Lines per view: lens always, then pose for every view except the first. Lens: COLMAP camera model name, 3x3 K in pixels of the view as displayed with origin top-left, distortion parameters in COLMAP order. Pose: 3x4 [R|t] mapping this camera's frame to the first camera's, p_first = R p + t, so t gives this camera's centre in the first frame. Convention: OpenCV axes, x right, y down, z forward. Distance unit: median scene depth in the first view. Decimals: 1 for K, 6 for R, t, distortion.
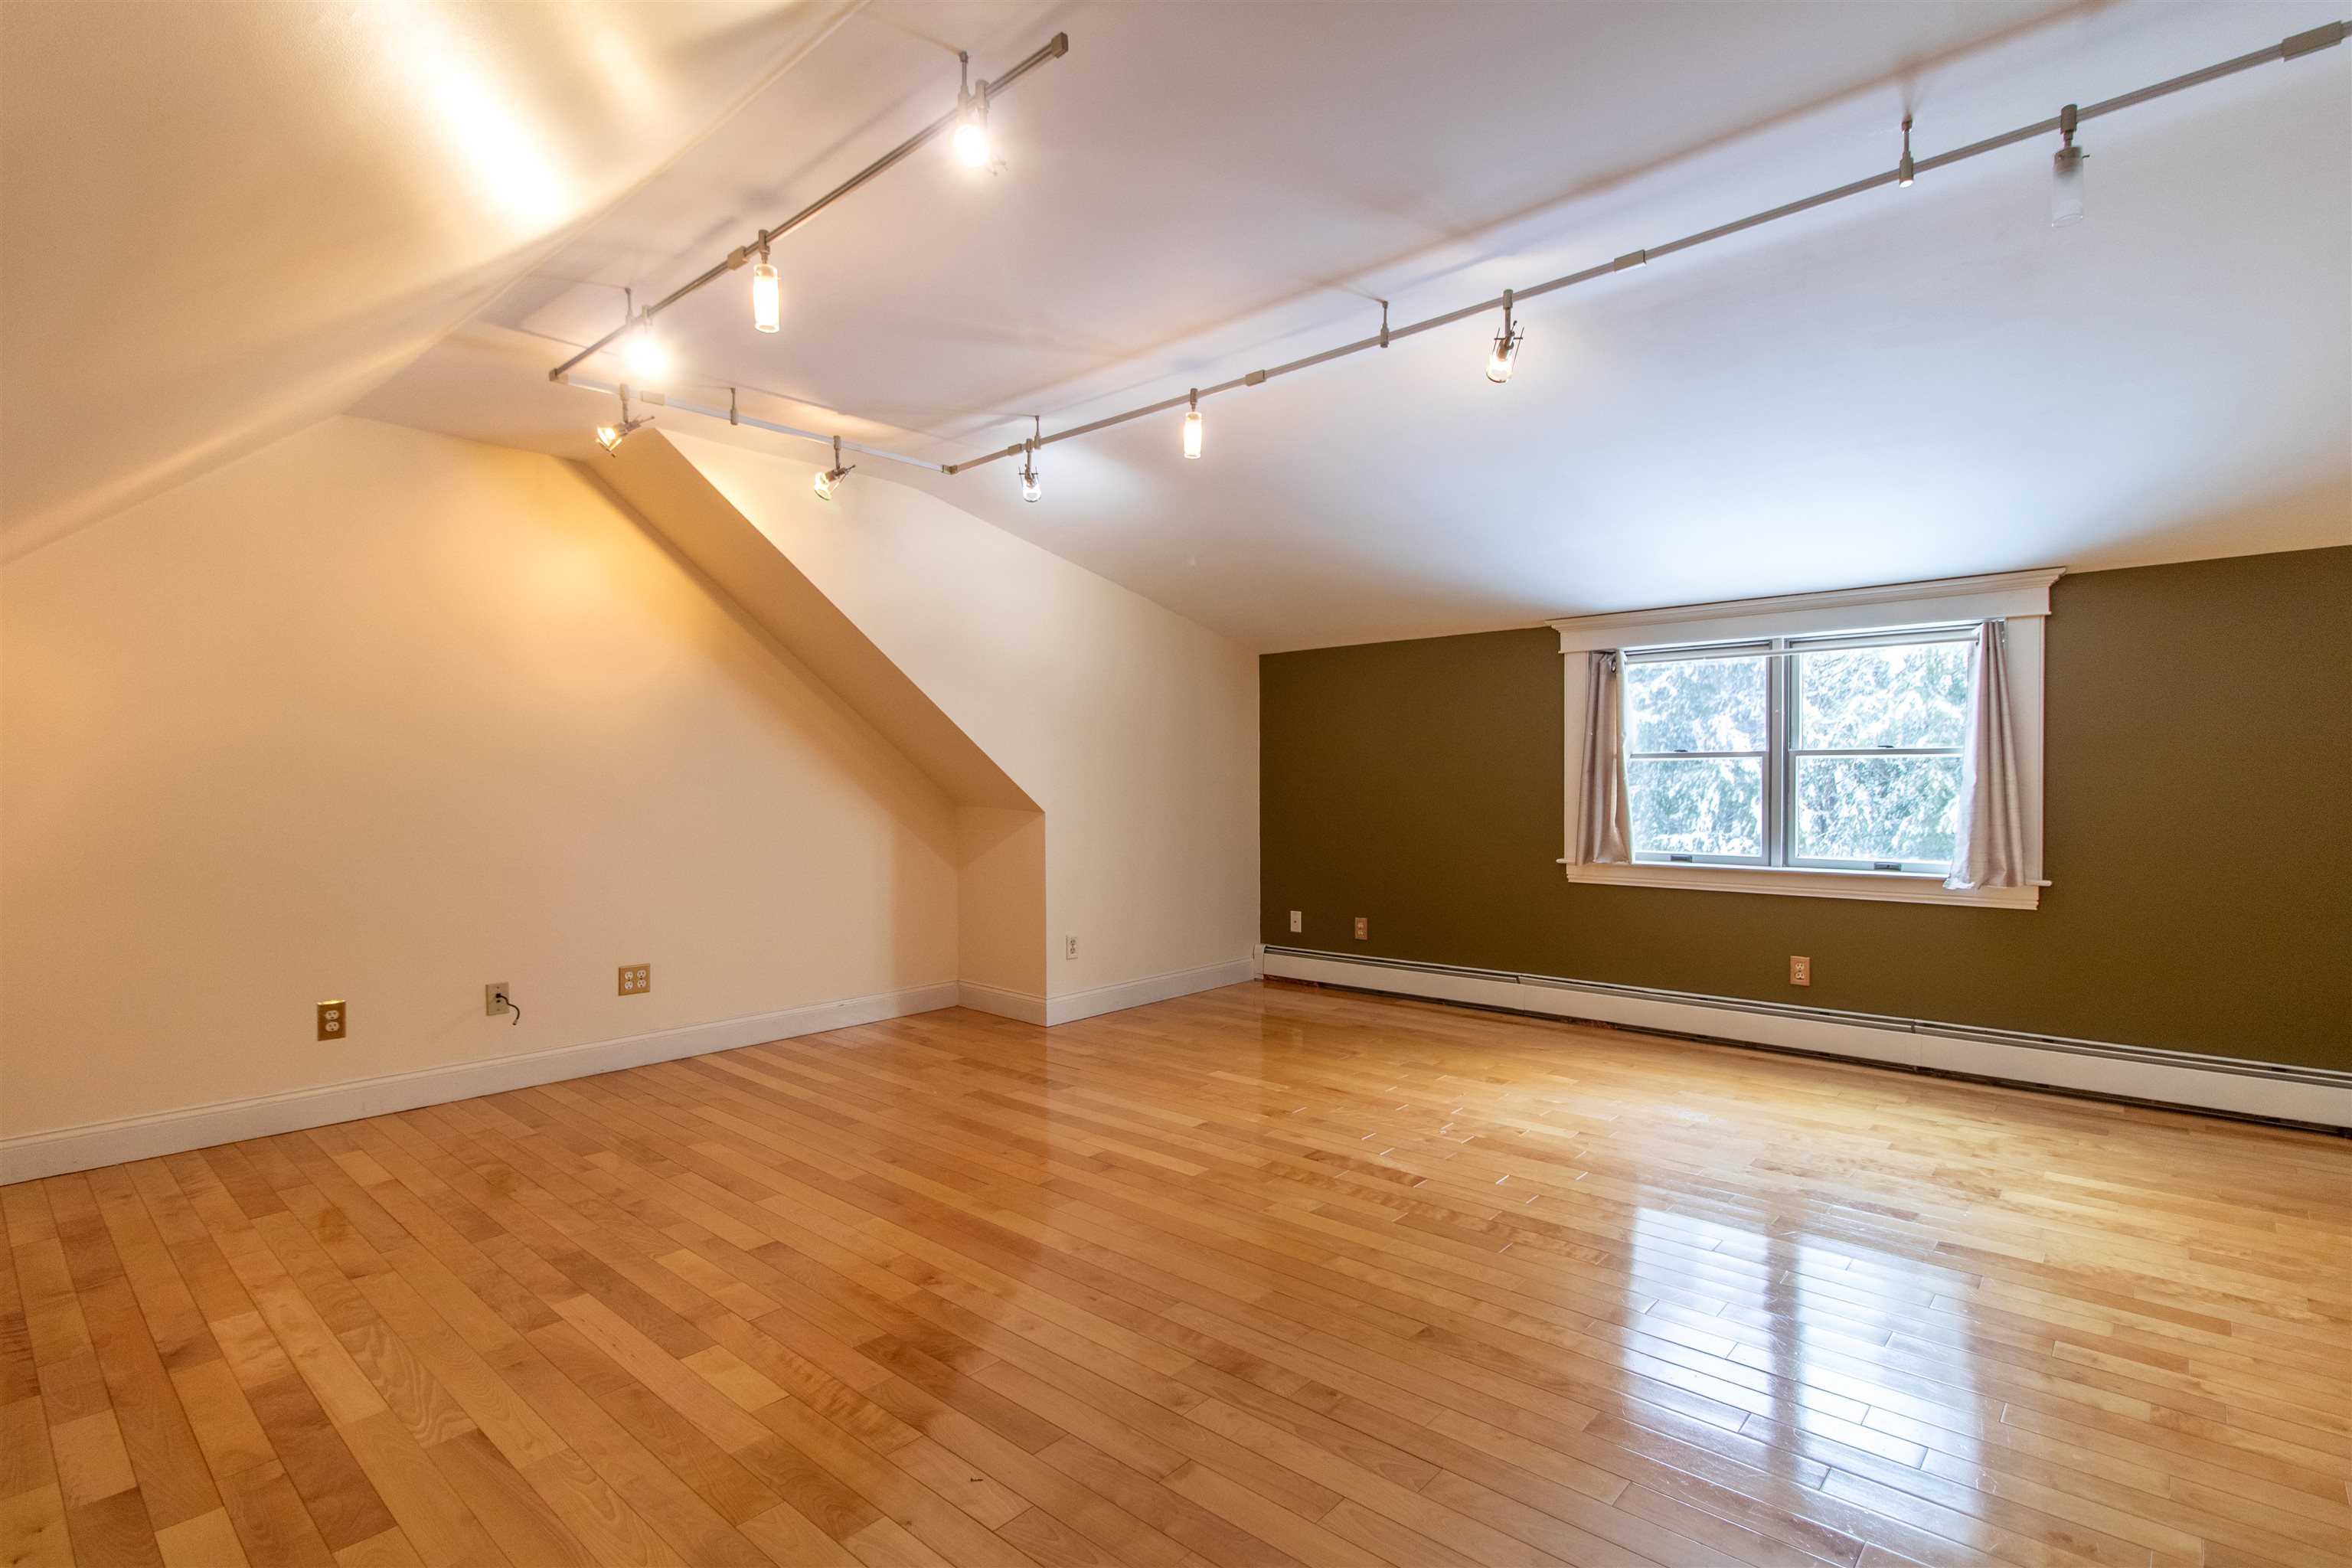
lens RADIAL K [[1116.3, 0, 1184.2], [0, 1116.3, 784.9], [0, 0, 1]] dist [0.001003, -0.000380]
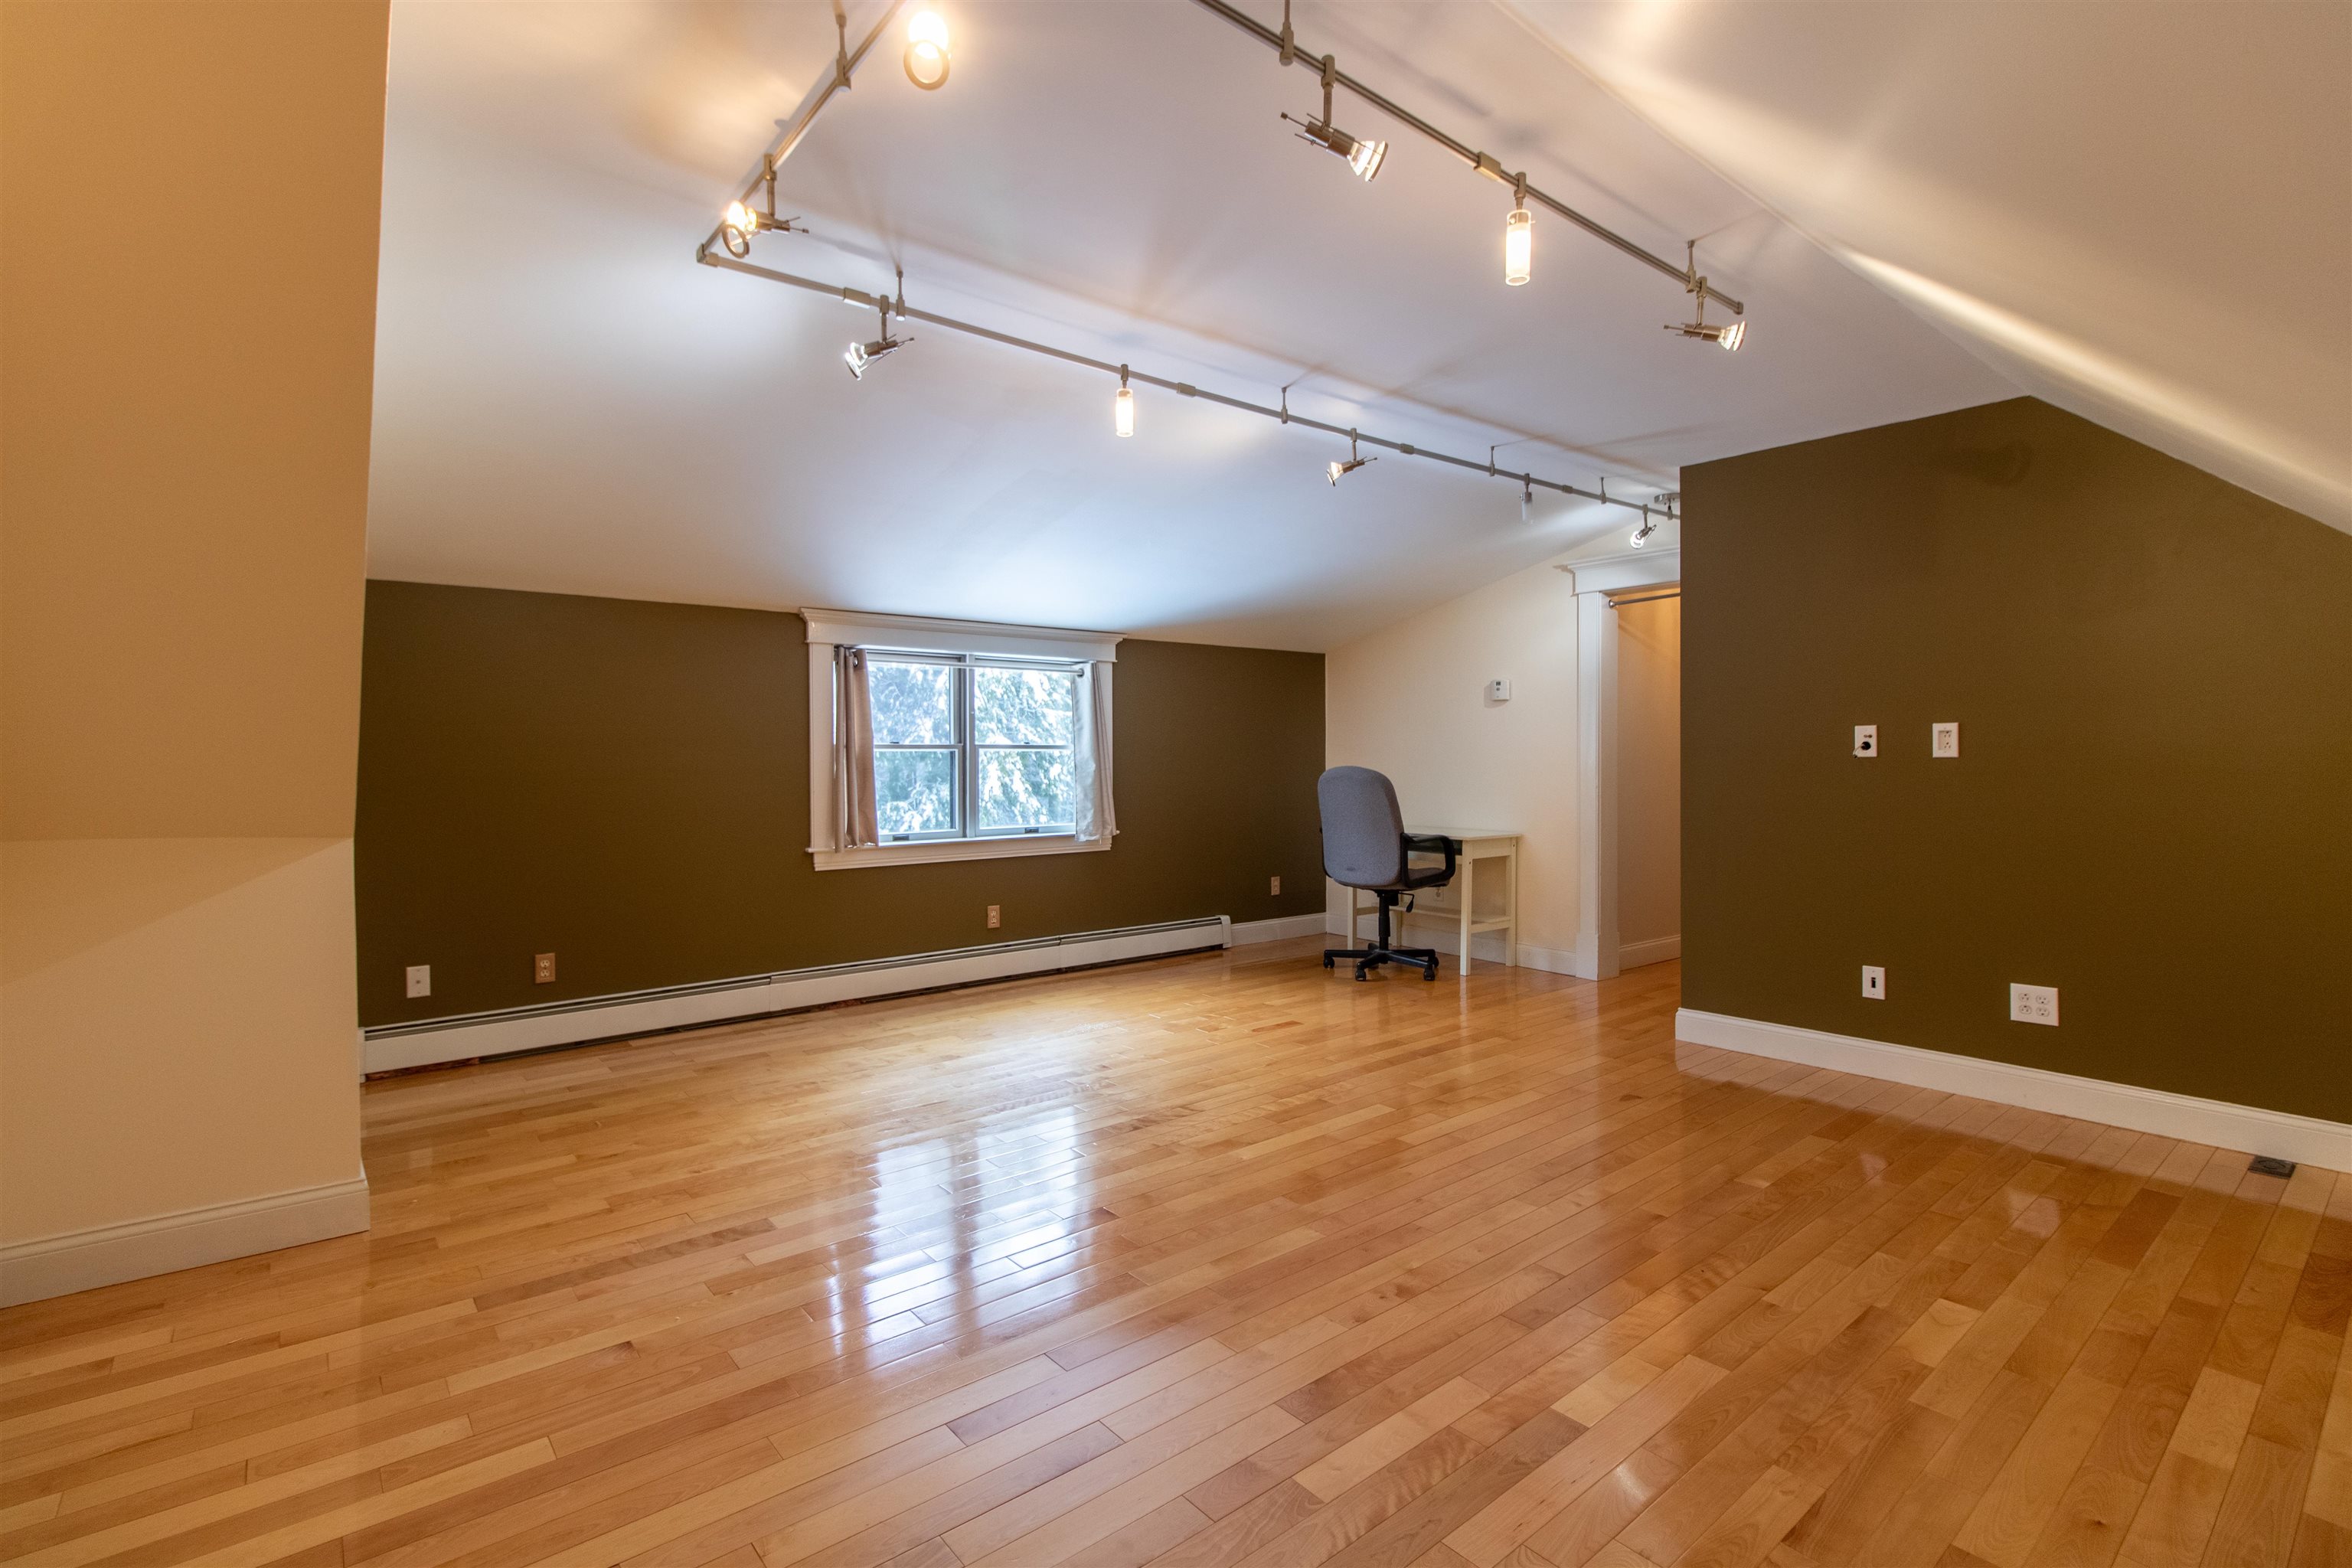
lens RADIAL K [[1116.3, 0, 1199.1], [0, 1116.3, 770.6], [0, 0, 1]] dist [0.001003, -0.000380]
pose [[0.136650, -0.008921, 0.990579, -0.731353], [0.008255, 0.999935, 0.007866, -0.009983], [-0.990585, 0.007102, 0.136715, 0.630989]]
